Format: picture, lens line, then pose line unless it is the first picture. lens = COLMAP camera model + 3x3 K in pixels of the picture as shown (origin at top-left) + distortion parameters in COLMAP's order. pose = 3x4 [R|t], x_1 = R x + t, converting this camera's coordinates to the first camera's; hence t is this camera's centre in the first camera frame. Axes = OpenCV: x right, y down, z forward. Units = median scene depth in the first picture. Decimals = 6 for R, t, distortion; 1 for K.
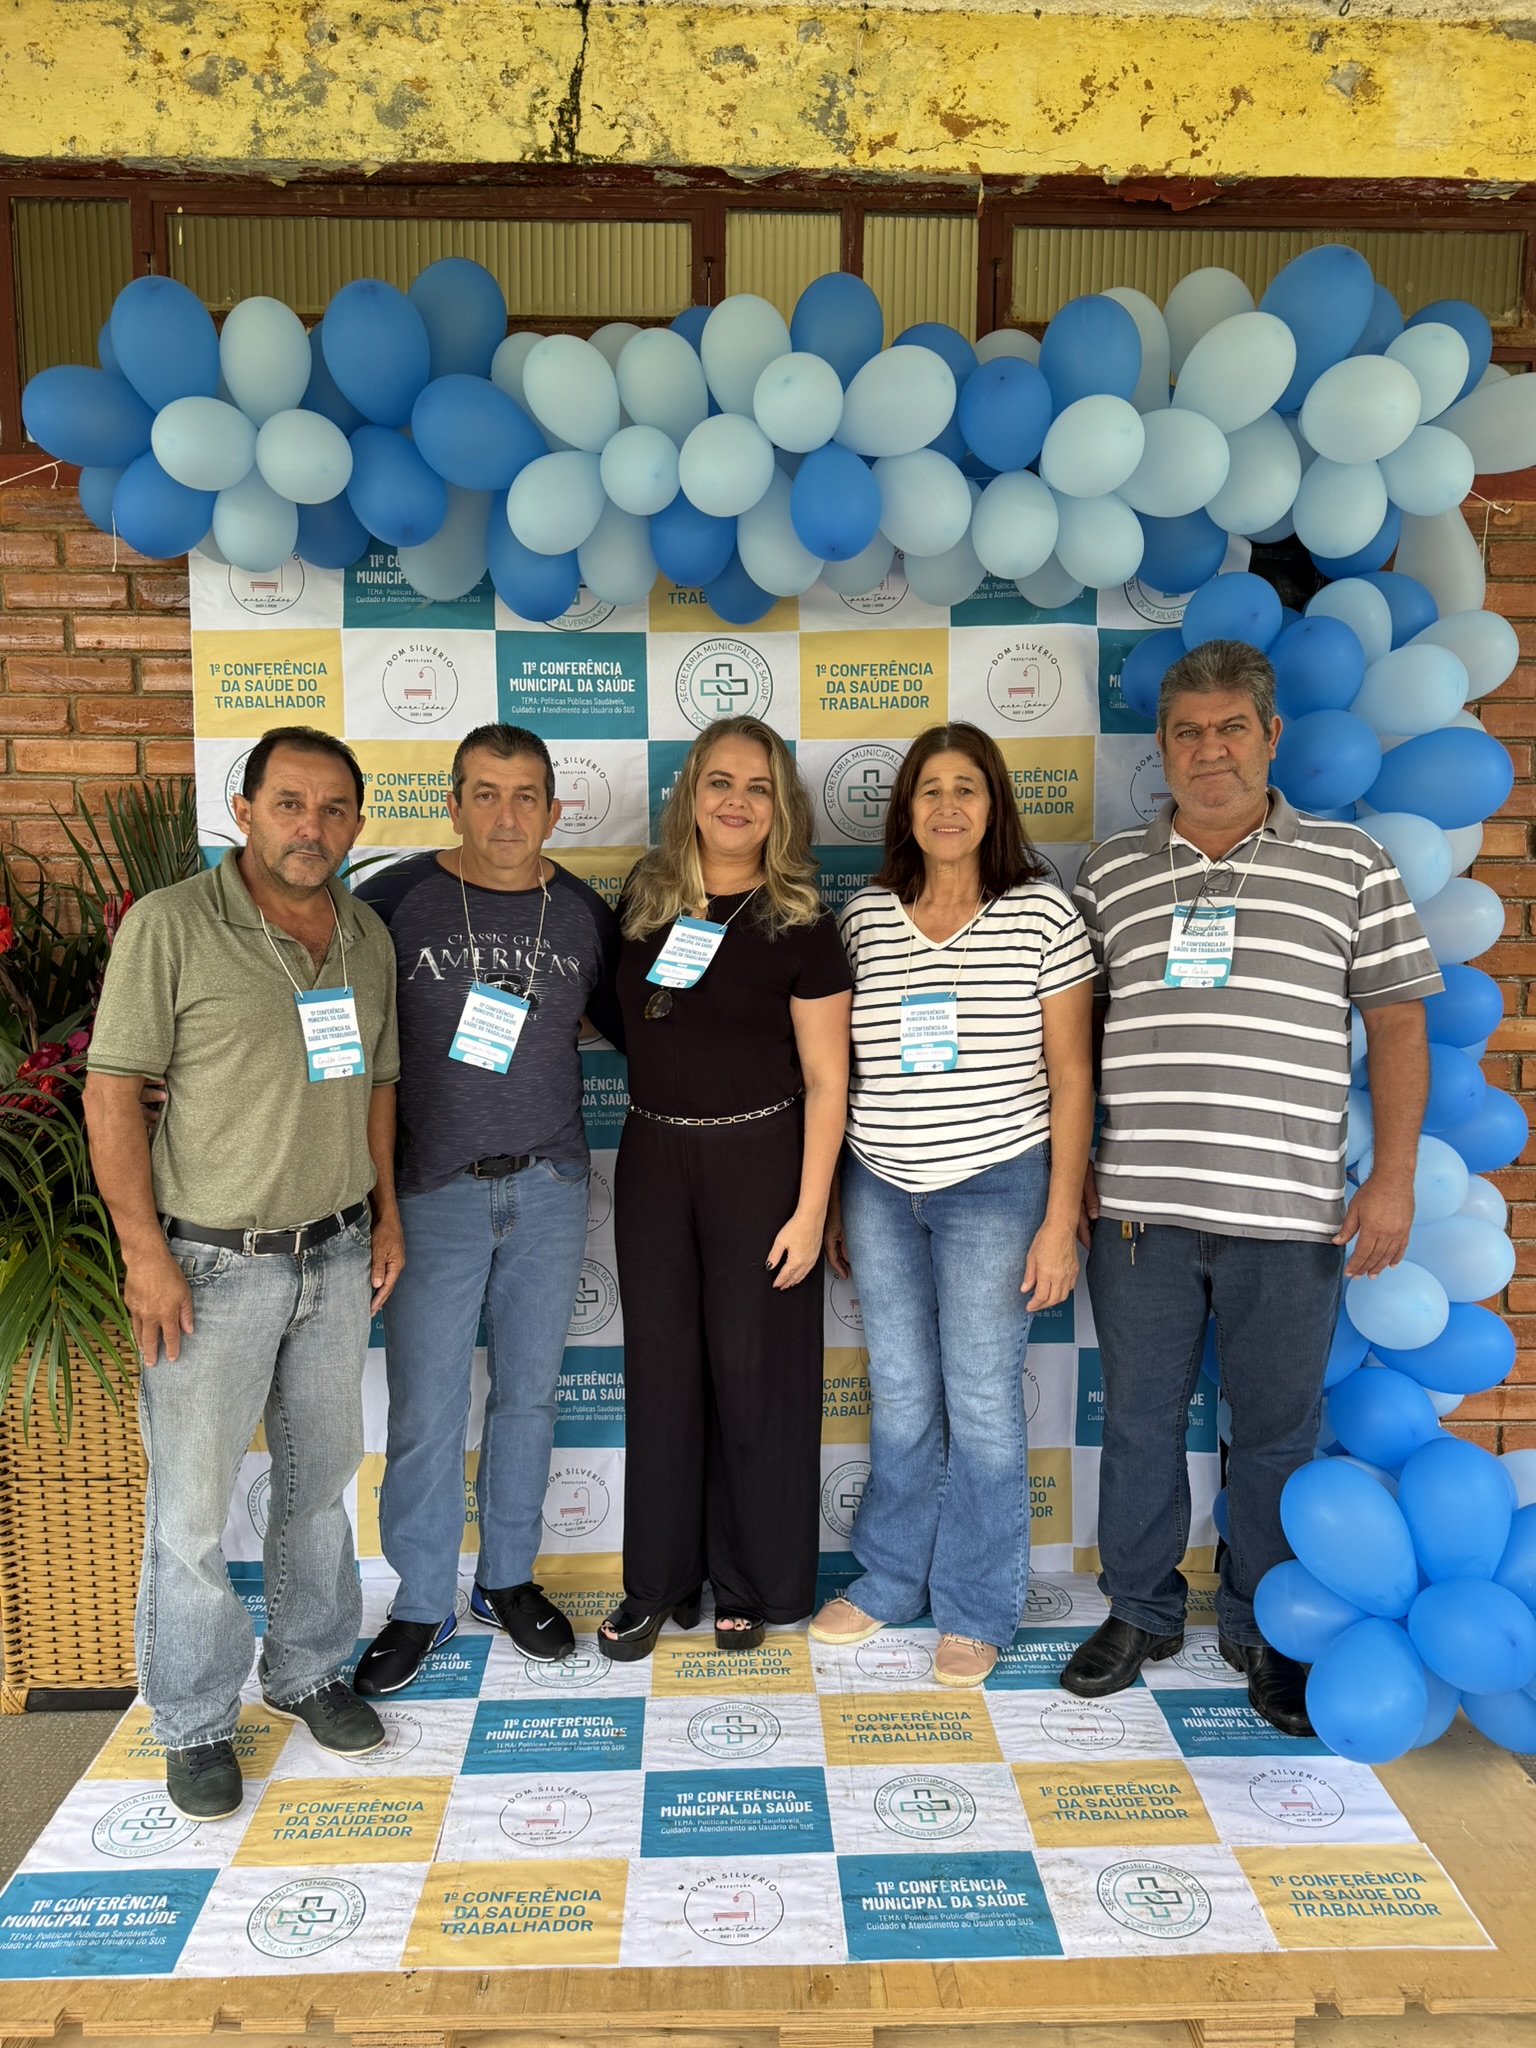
lens RADIAL K [[1419.3, 0, 763.1], [0, 1419.3, 1027.8], [0, 0, 1]] dist [-0.035103, 0.005747]
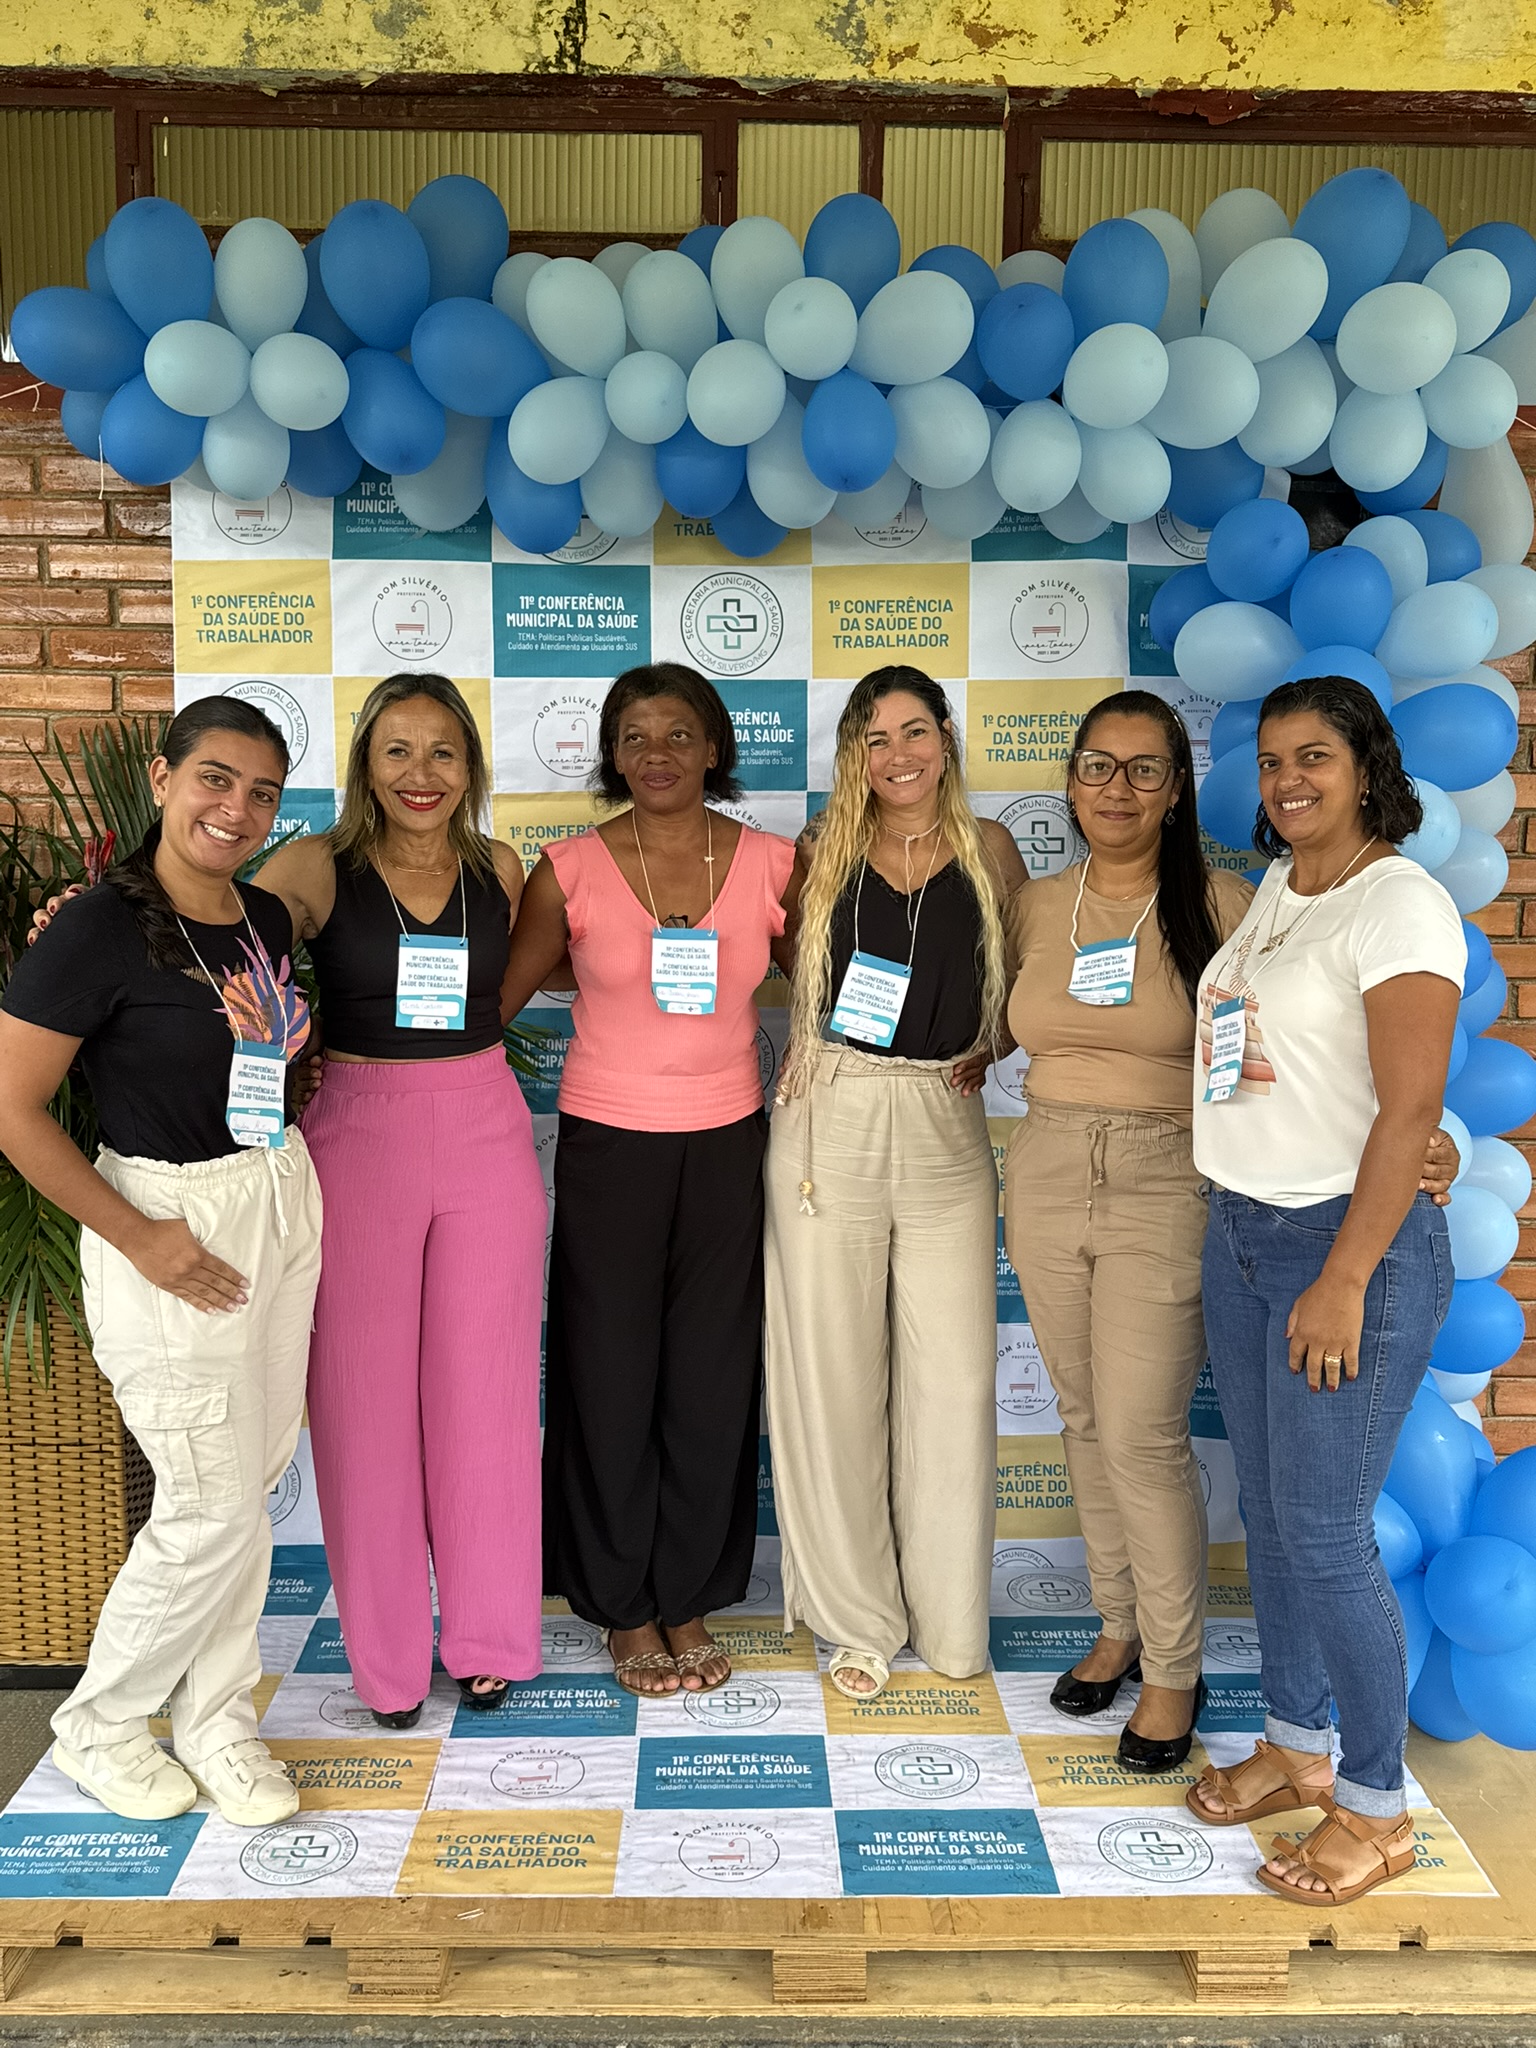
lens RADIAL K [[1714.1, 0, 765.1], [0, 1714.1, 1042.6], [0, 0, 1]] dist [-0.030881, -0.005110]
pose [[0.999920, 0.008914, -0.008963, 0.007932], [-0.008943, 0.999955, -0.003179, 0.047397], [0.008934, 0.003259, 0.999955, -0.158254]]
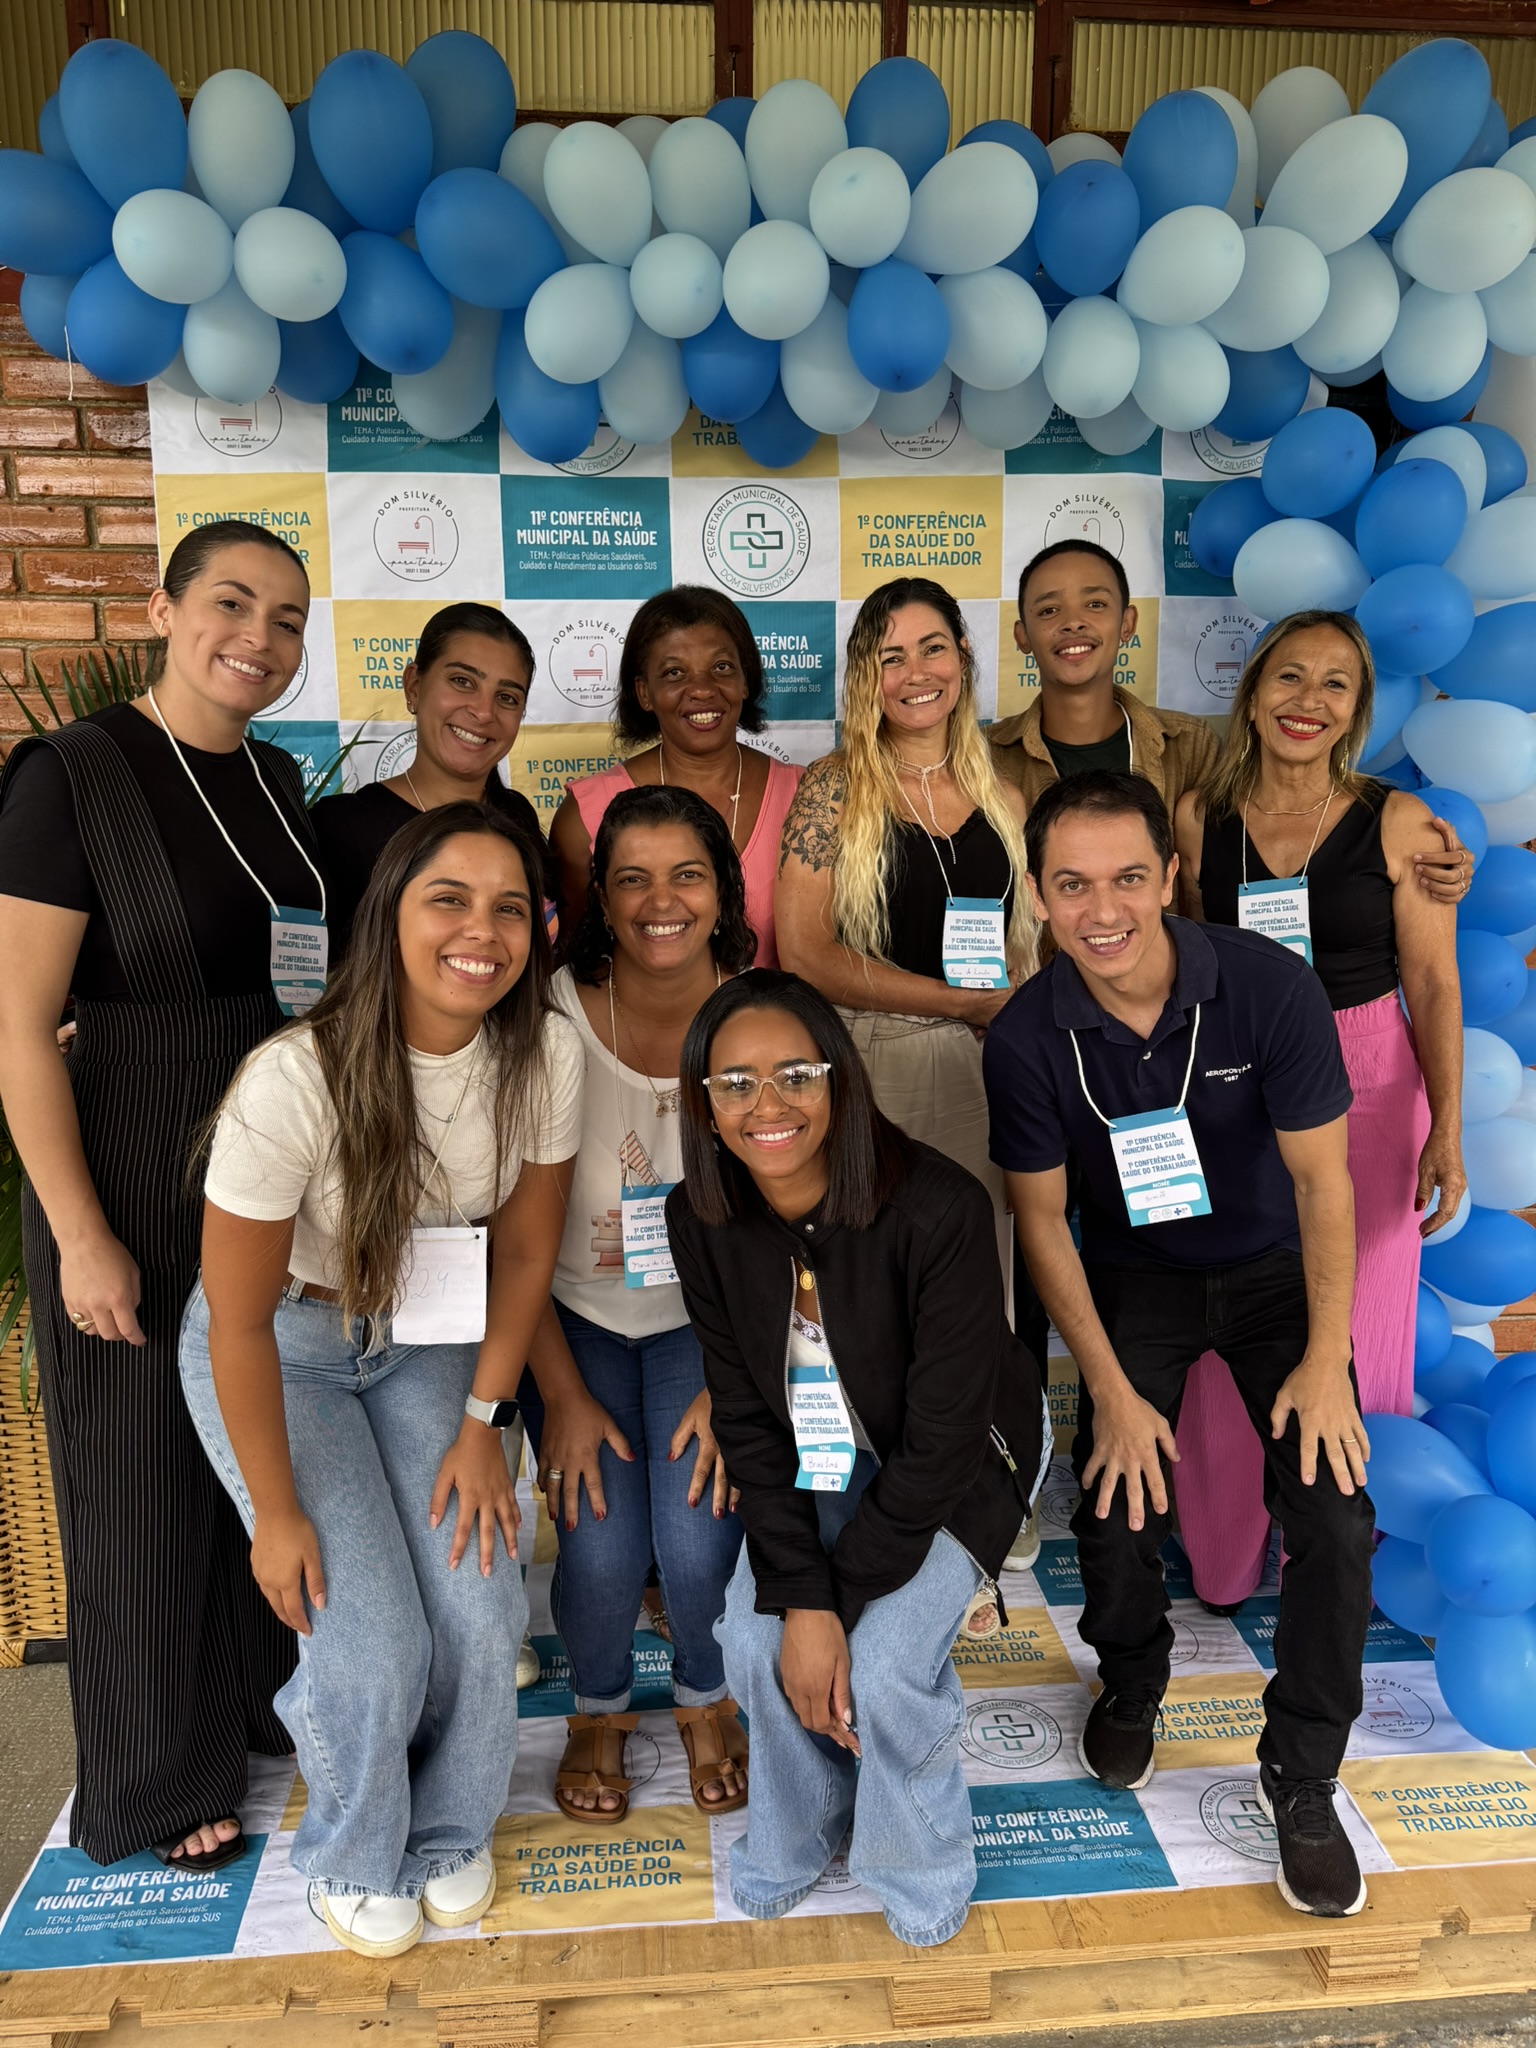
lens RADIAL K [[1419.3, 0, 757.1], [0, 1419.3, 1040.0], [0, 0, 1]] dist [-0.035103, 0.005747]
pose [[0.998477, -0.013832, 0.053399, -0.086397], [0.009505, 0.996712, 0.080461, 0.004980], [-0.054336, -0.079831, 0.995326, 0.080921]]
